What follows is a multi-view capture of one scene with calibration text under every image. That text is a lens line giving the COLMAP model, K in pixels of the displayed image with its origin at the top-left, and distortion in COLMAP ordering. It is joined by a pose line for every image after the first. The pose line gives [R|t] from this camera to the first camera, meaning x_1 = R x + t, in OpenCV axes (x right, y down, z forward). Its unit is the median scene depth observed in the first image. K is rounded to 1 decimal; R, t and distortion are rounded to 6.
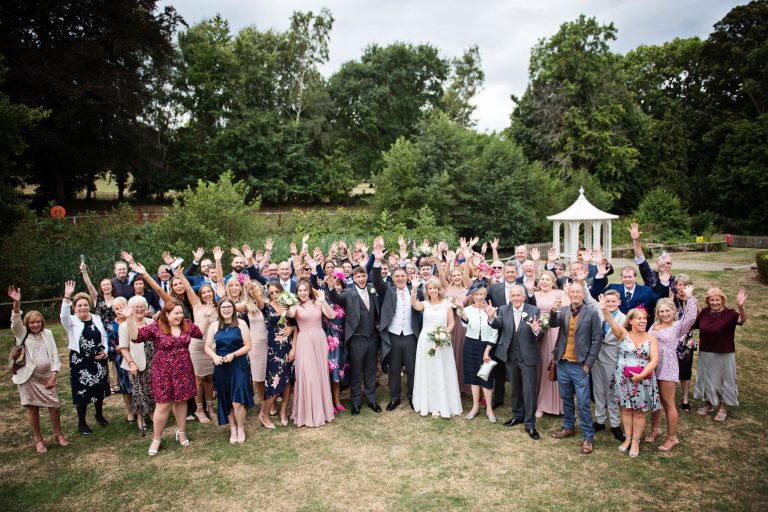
lens RADIAL K [[520.2, 0, 384.0], [0, 520.2, 256.0], [0, 0, 1]] dist [-0.002167, -0.044408]
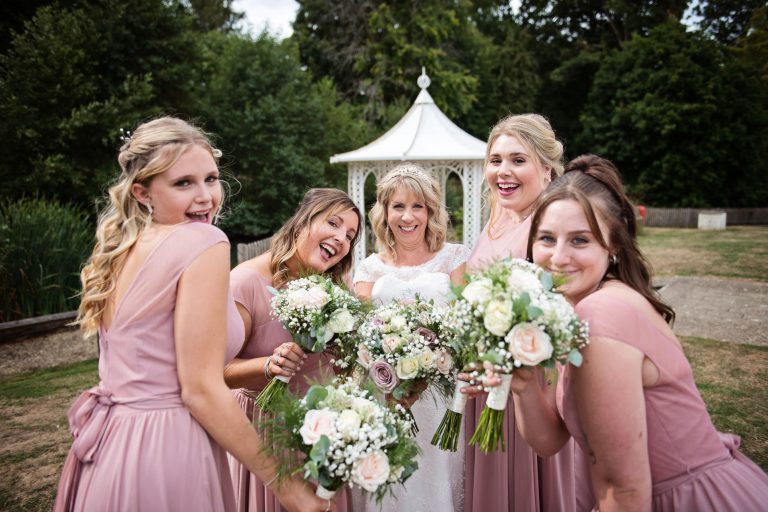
lens RADIAL K [[663.5, 0, 382.7], [0, 663.5, 229.8], [0, 0, 1]] dist [0.005410, 0.005056]
pose [[0.939746, -0.013663, 0.341599, 0.097119], [0.016926, 0.999835, -0.006575, -0.011054], [-0.341453, 0.011961, 0.939823, 0.285807]]
